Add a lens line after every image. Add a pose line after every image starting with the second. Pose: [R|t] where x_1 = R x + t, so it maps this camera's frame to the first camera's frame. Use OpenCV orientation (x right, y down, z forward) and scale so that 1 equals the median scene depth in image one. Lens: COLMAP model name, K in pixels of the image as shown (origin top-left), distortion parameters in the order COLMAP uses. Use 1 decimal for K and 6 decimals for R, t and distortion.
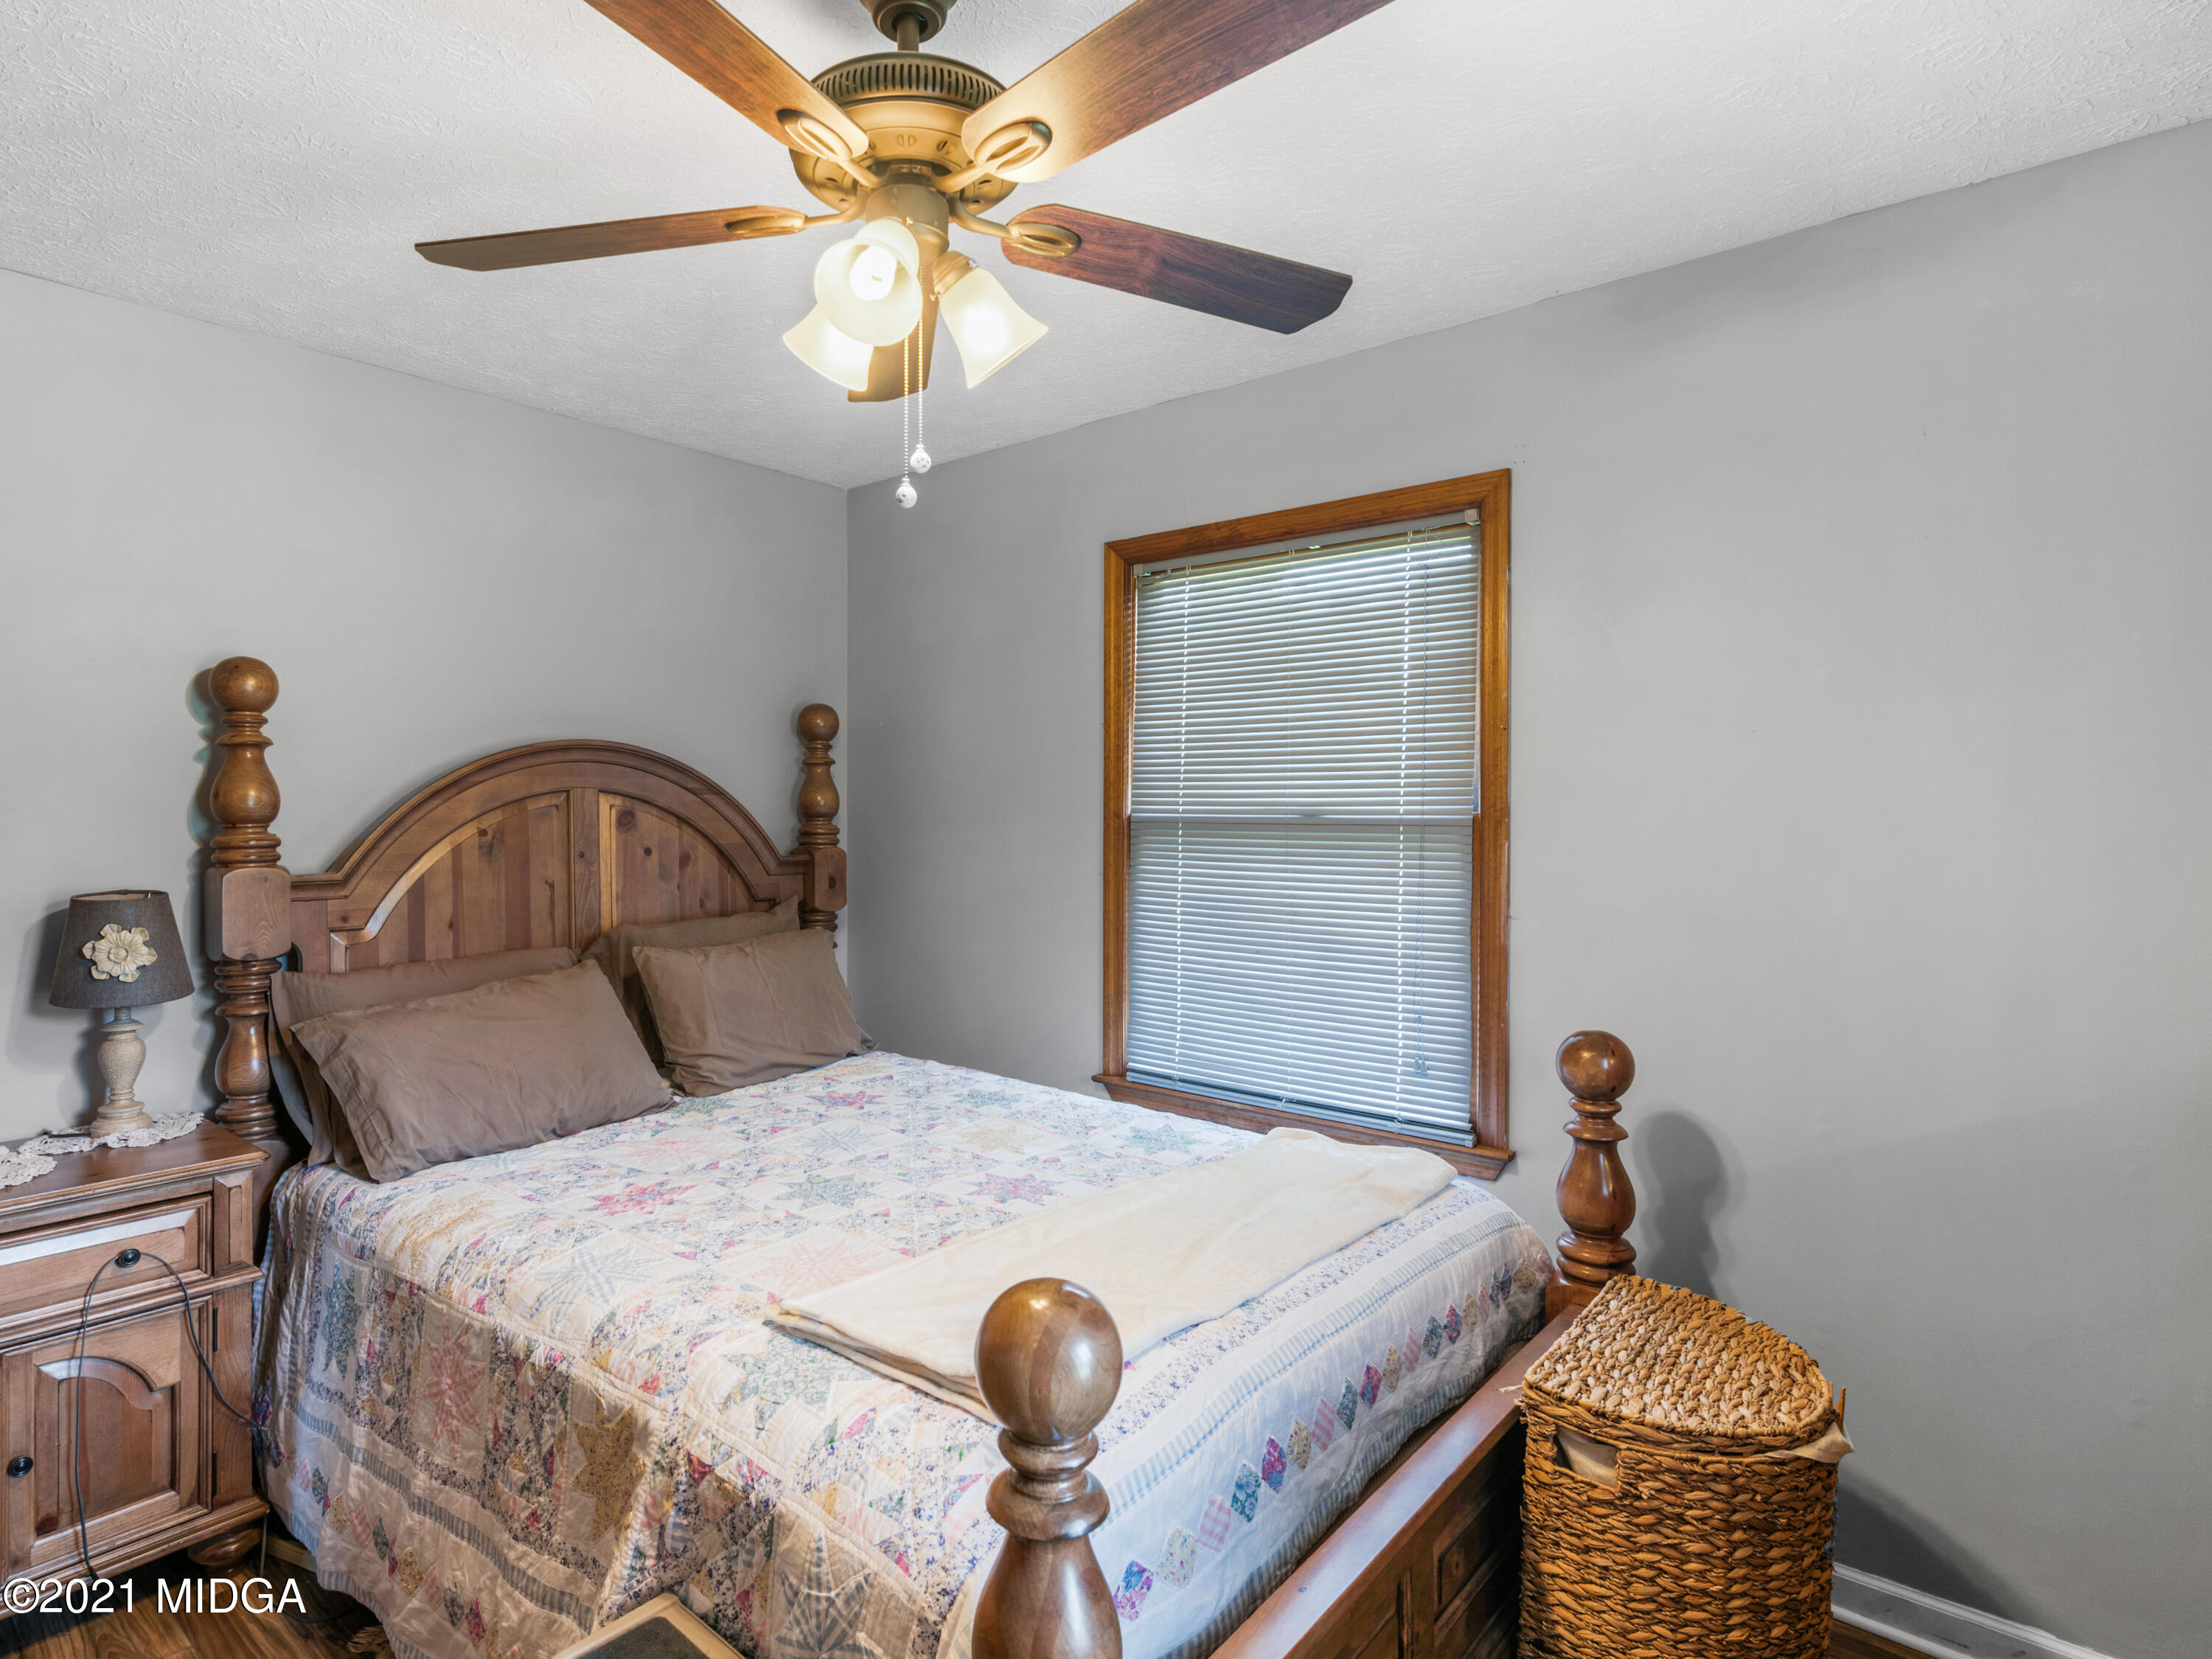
lens RADIAL K [[1170.5, 0, 1086.6], [0, 1170.5, 818.2], [0, 0, 1]] dist [-0.000765, 0.000434]
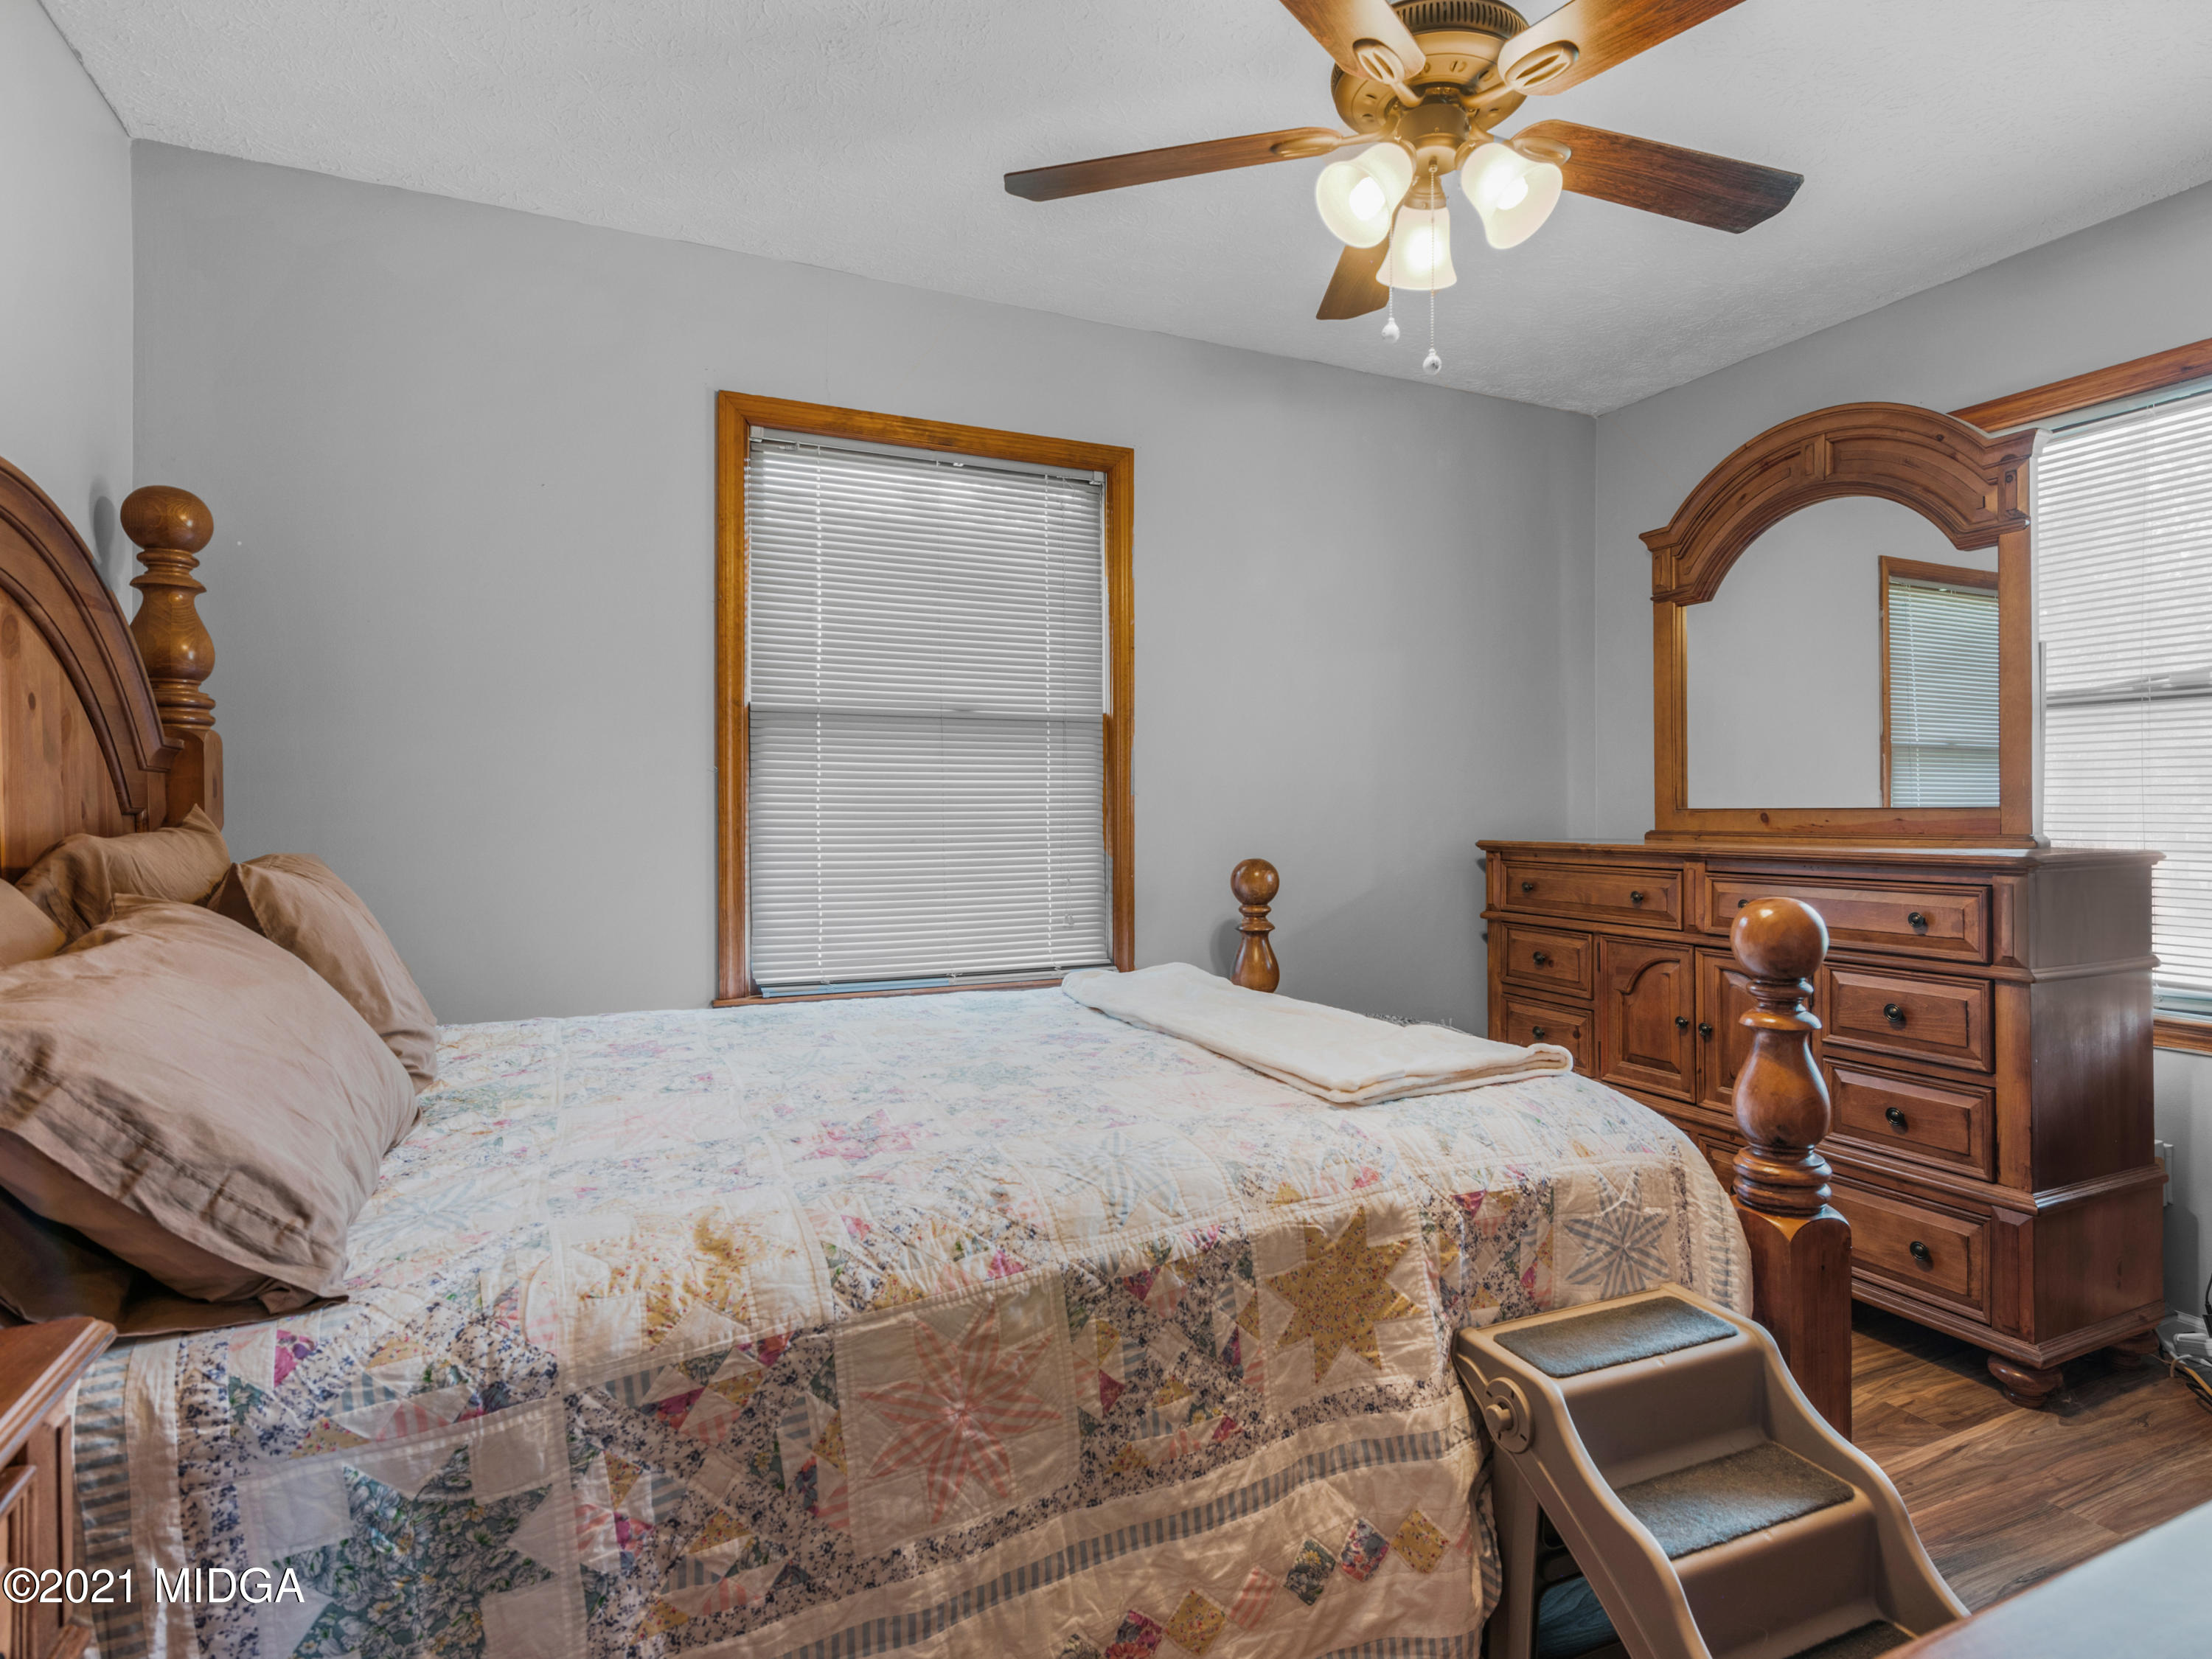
lens RADIAL K [[1170.5, 0, 1089.6], [0, 1170.5, 813.3], [0, 0, 1]] dist [-0.000765, 0.000434]
pose [[0.431332, -0.002224, 0.902191, -0.831750], [0.012746, 0.999912, -0.003629, 0.111243], [-0.902103, 0.013065, 0.431322, 0.481069]]
